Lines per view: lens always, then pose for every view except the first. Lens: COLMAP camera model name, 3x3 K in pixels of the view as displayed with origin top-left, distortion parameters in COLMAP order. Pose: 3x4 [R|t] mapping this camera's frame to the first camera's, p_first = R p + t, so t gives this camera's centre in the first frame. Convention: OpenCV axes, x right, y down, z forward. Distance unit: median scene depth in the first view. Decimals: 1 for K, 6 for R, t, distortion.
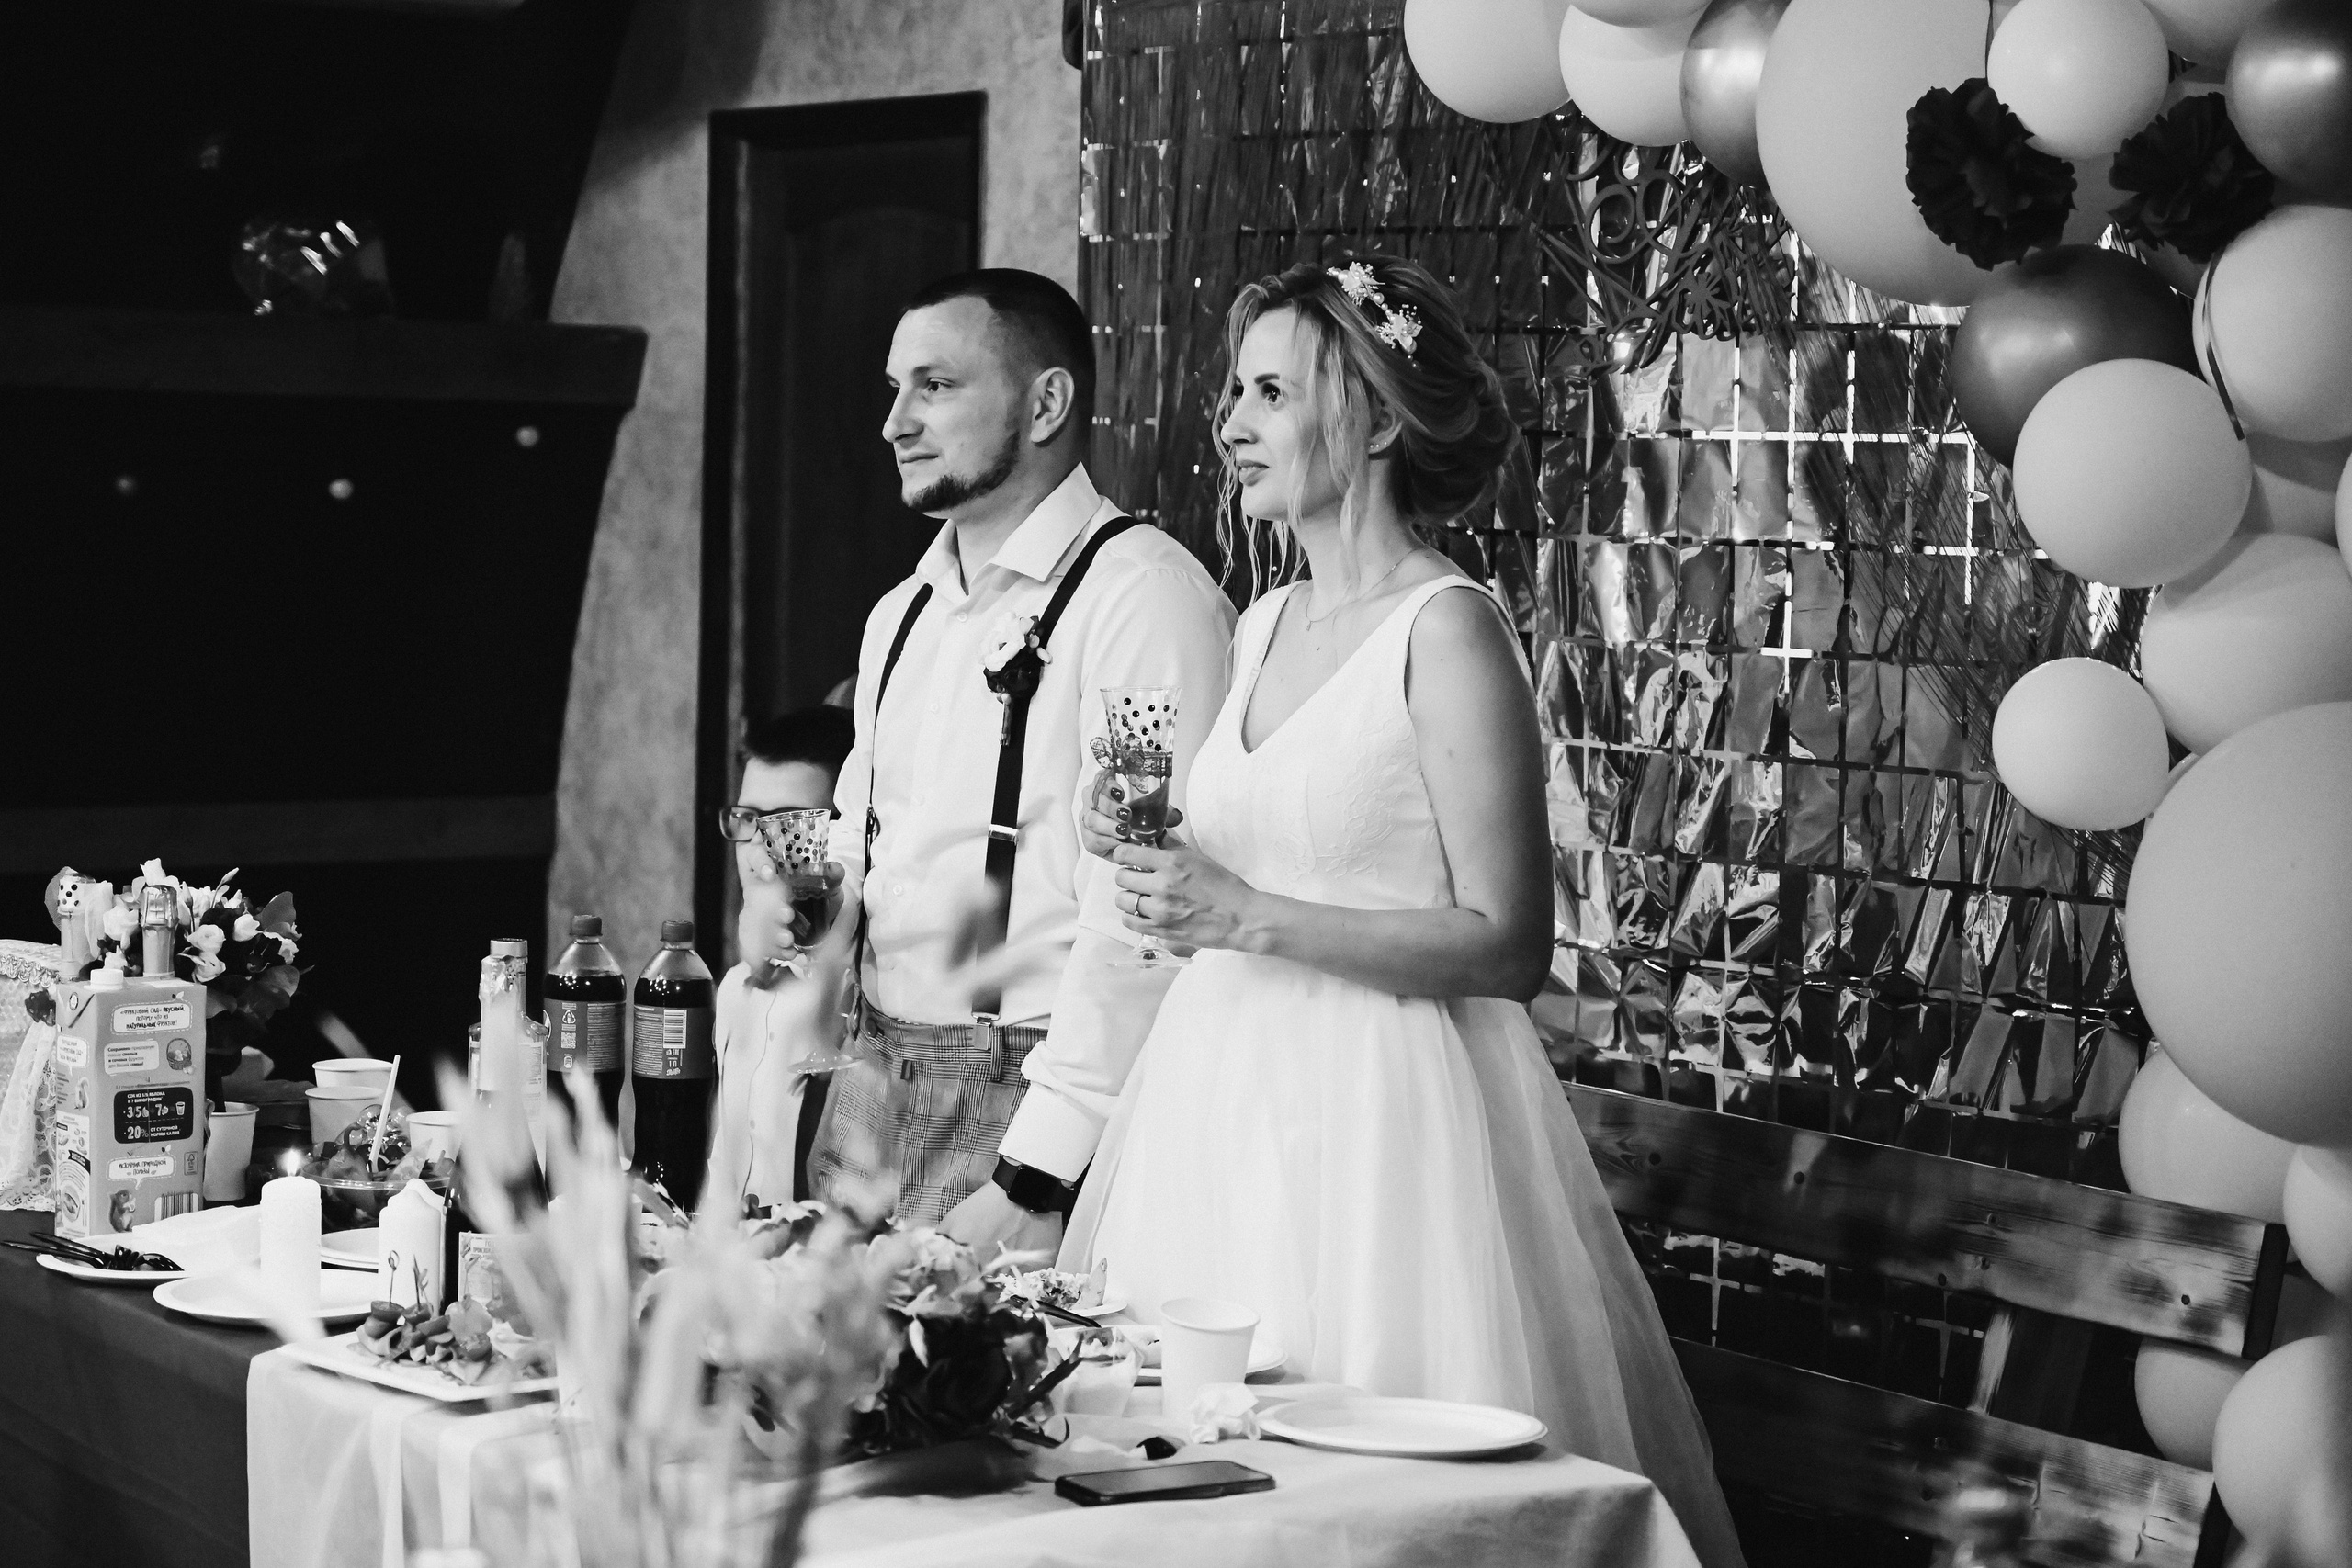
lens RADIAL K [[4970.6, 0, 1176.2], [0, 4970.6, 824.0], [0, 0, 1]] dist [0.045340, -0.019372]
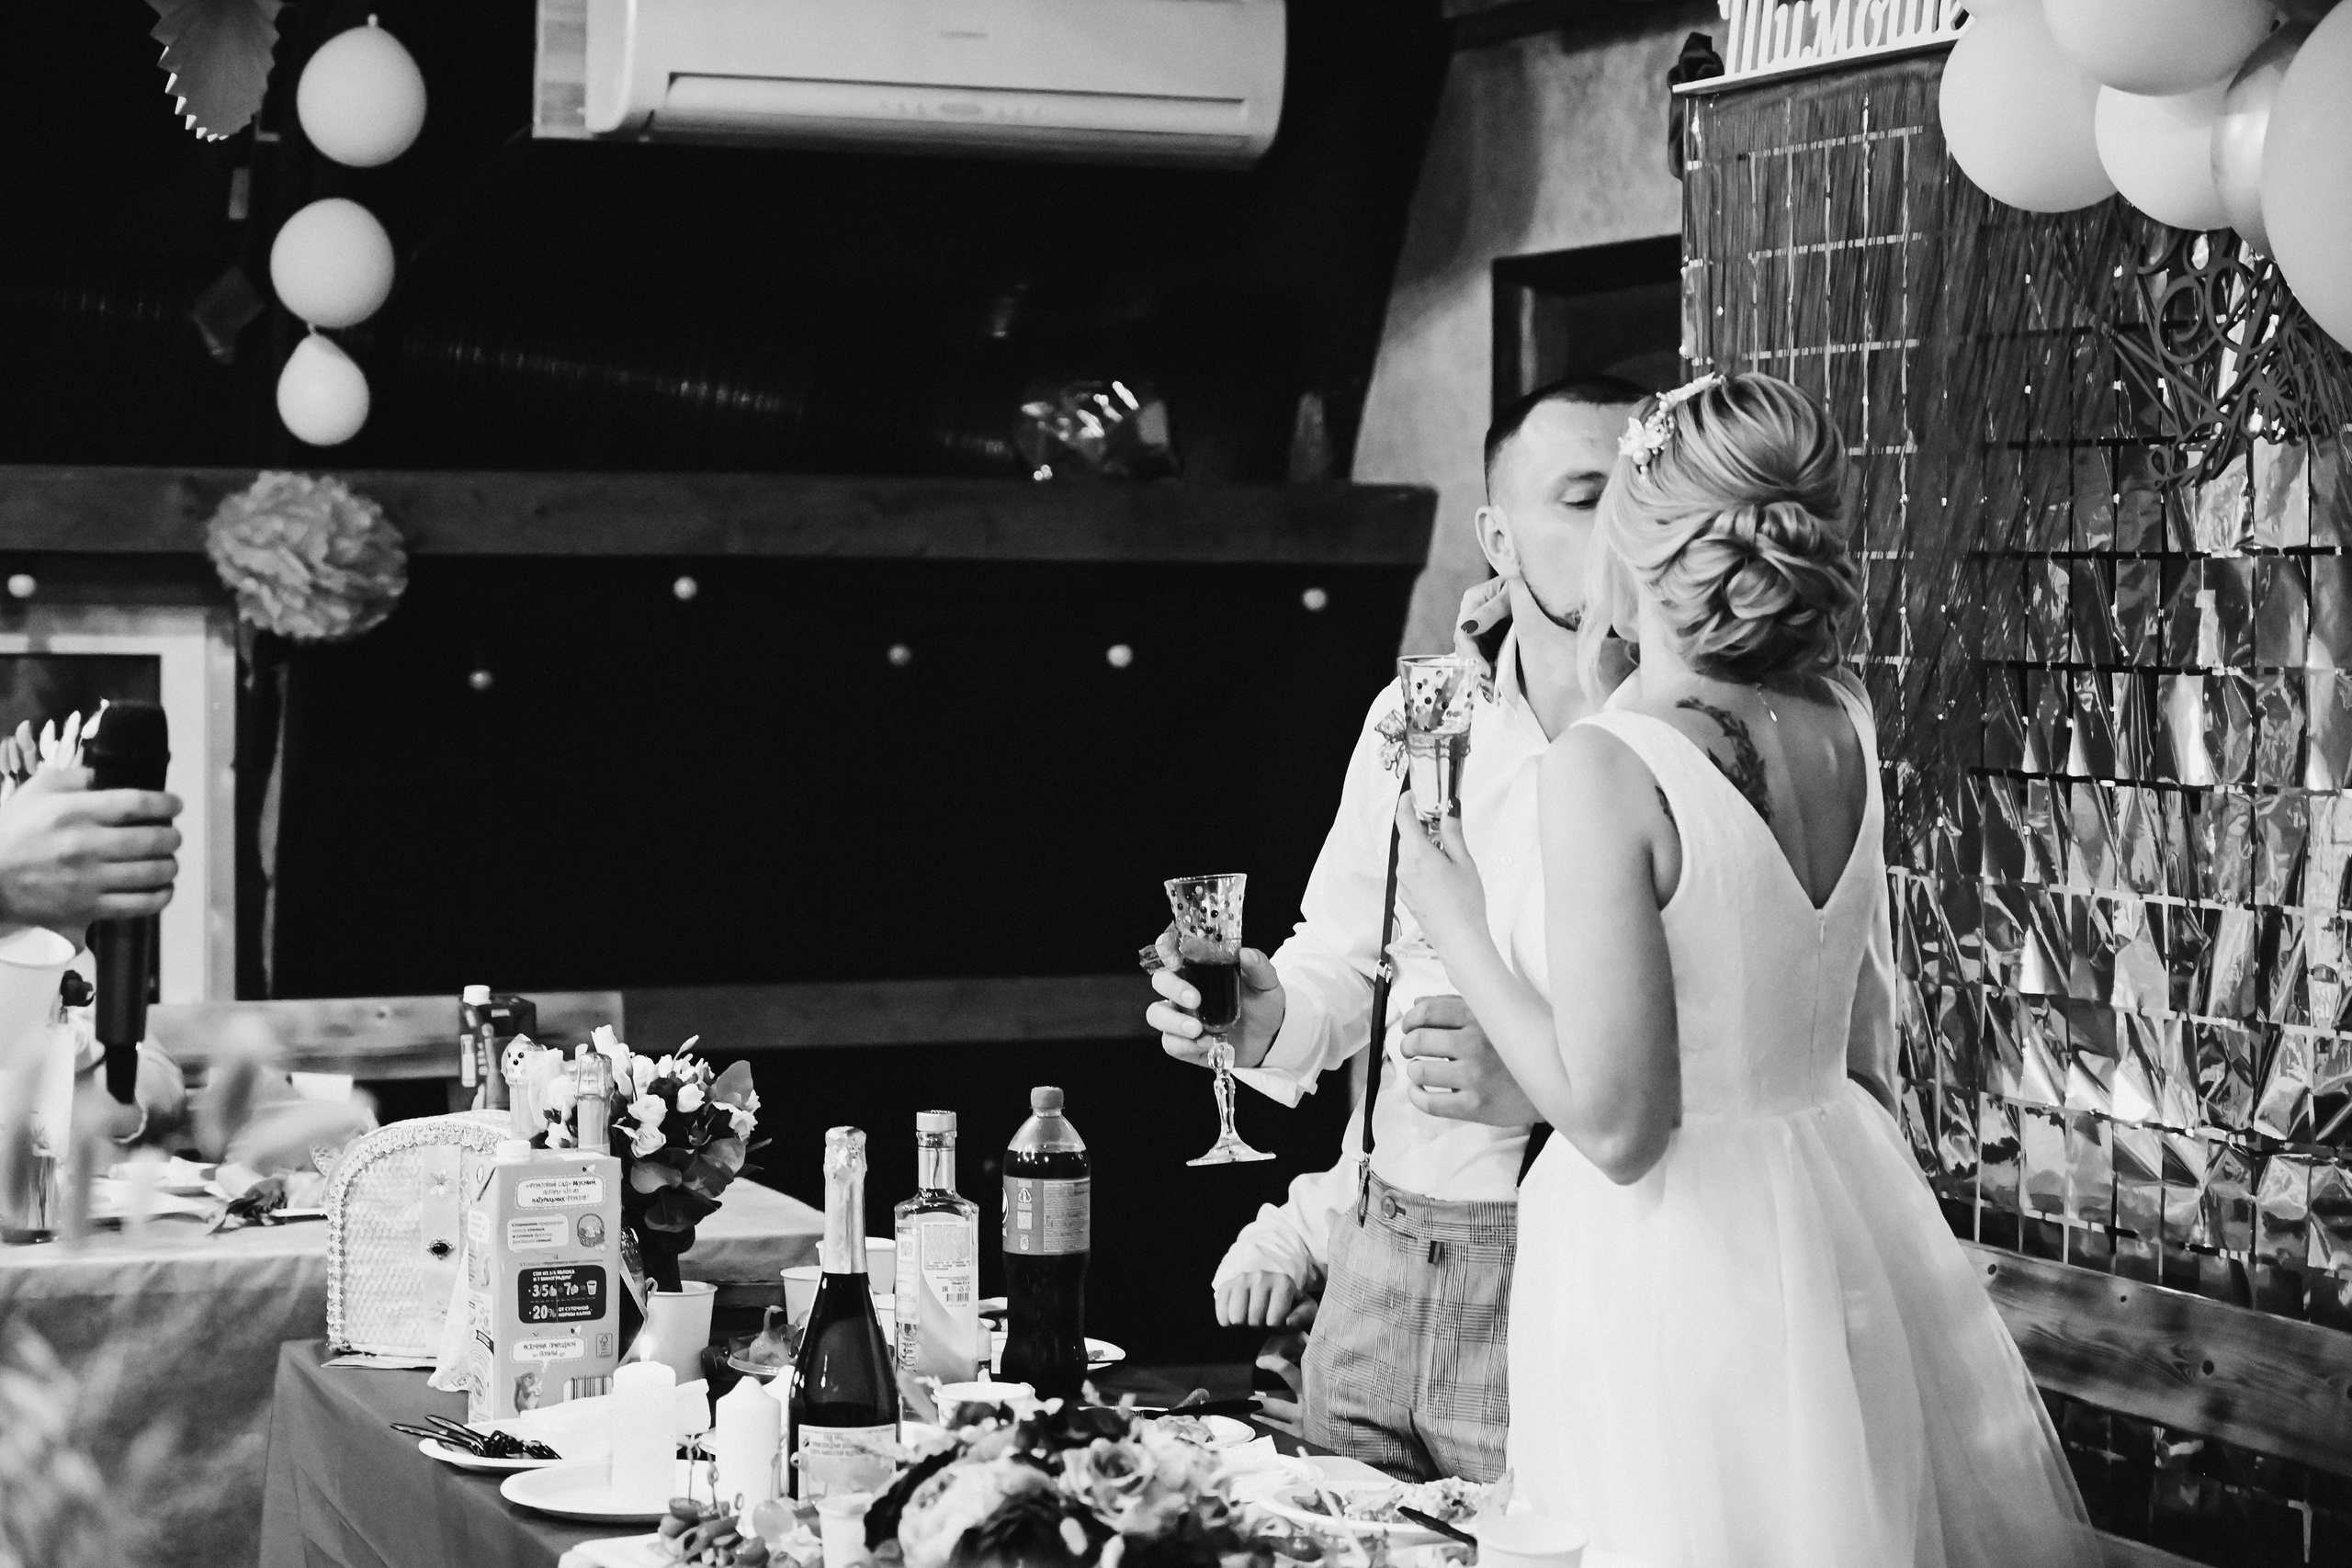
lens RADIAL K [[4970.6, 0, 1176.2], [0, 4970.6, 824.0], [0, 0, 1]] dist [0.045340, -0.019372]
pose [[0.972977, -0.008303, -0.230754, 0.120255], [-0.000210, 0.999321, -0.036842, 0.003295], [0.230903, 0.035895, 0.972314, 0.090513]]
